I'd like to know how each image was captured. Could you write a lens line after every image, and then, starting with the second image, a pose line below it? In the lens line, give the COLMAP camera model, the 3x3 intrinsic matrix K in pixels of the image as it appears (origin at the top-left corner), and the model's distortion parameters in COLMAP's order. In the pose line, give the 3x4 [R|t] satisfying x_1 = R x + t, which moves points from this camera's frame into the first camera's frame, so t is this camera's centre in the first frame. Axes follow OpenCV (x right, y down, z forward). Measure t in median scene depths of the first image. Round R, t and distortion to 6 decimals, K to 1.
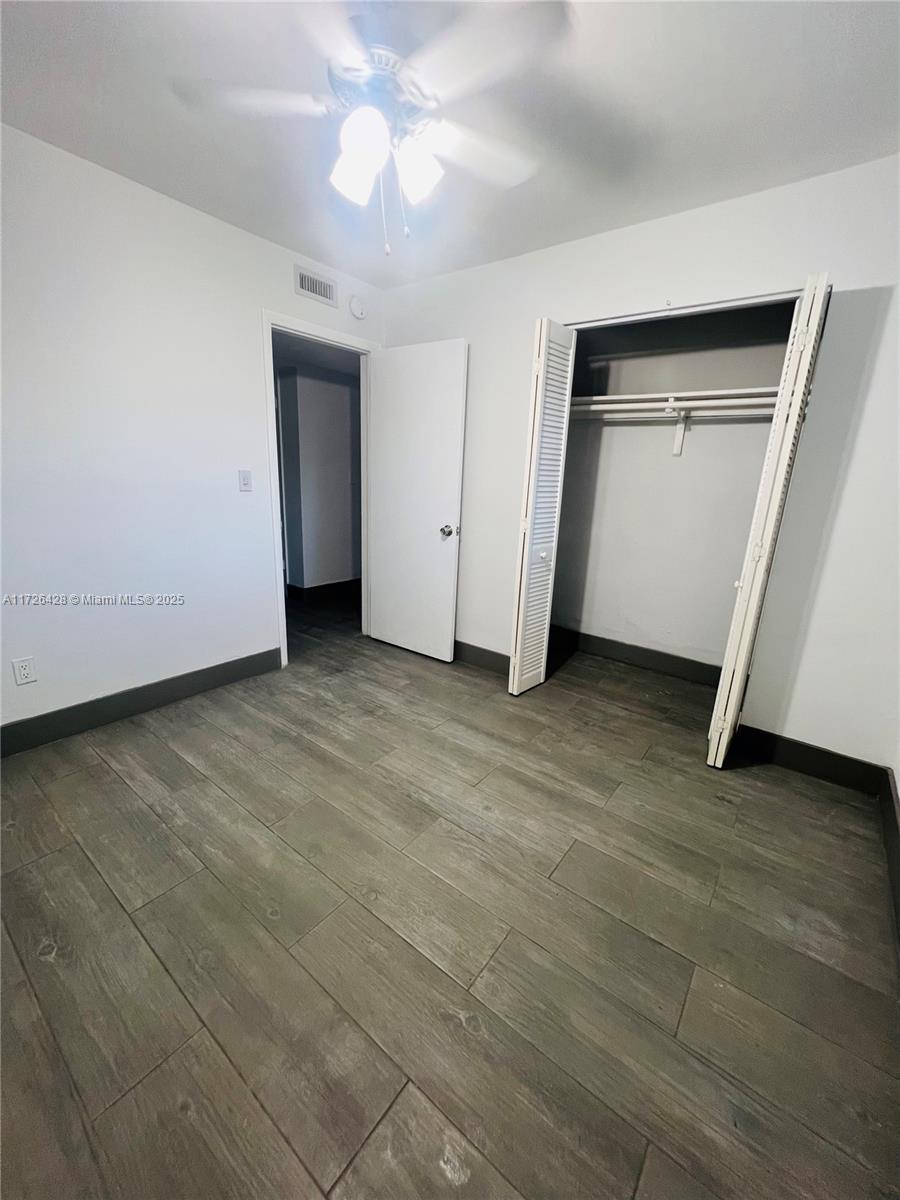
lens RADIAL K [[494.9, 0, 450.0], [0, 494.9, 600.0], [0, 0, 1]] dist [-0.003303, -0.000182]
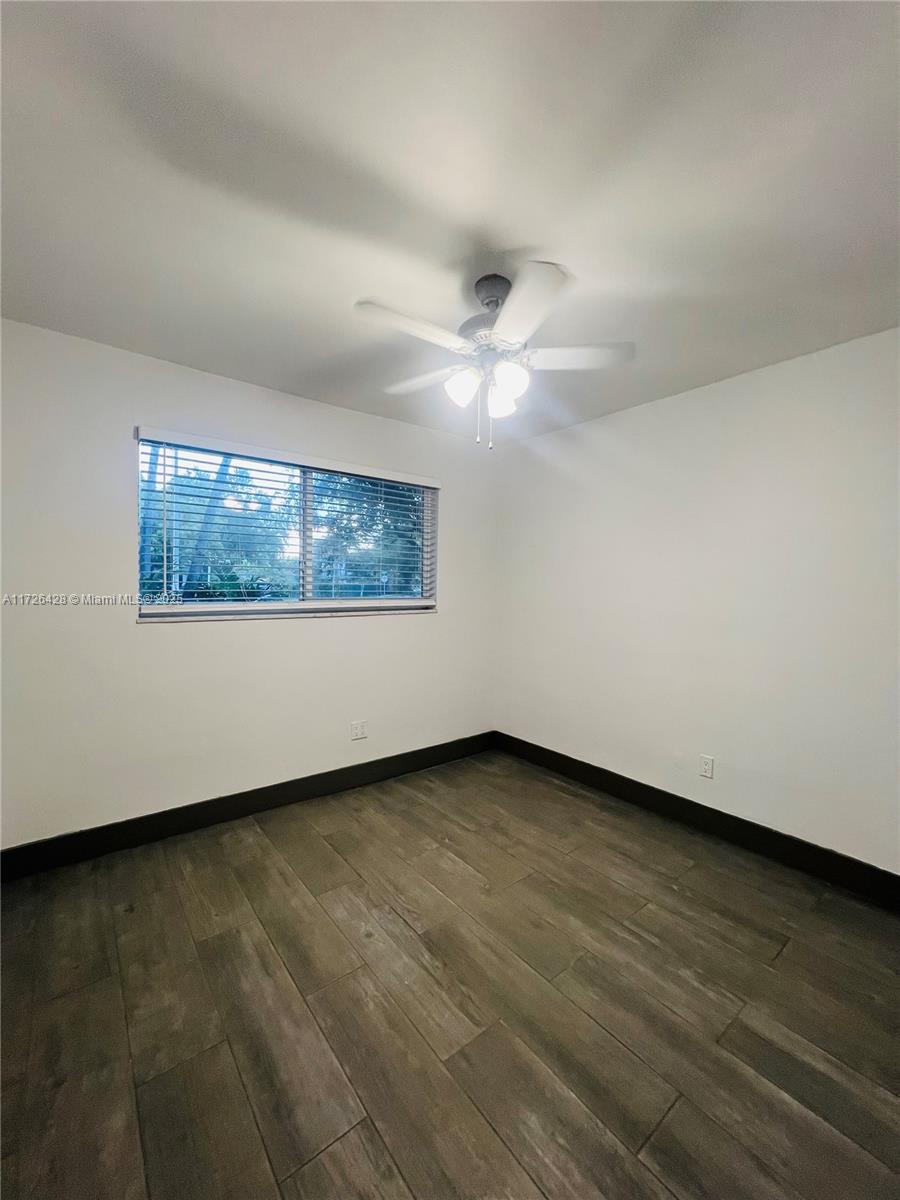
lens RADIAL K [[481.6, 0, 450.0], [0, 481.6, 600.0], [0, 0, 1]] dist [0.000936, 0.000172]
pose [[-0.970484, -0.064293, 0.232436, -0.258967], [0.005036, 0.958196, 0.286069, -0.483500], [-0.241112, 0.278796, -0.929590, 1.681535]]
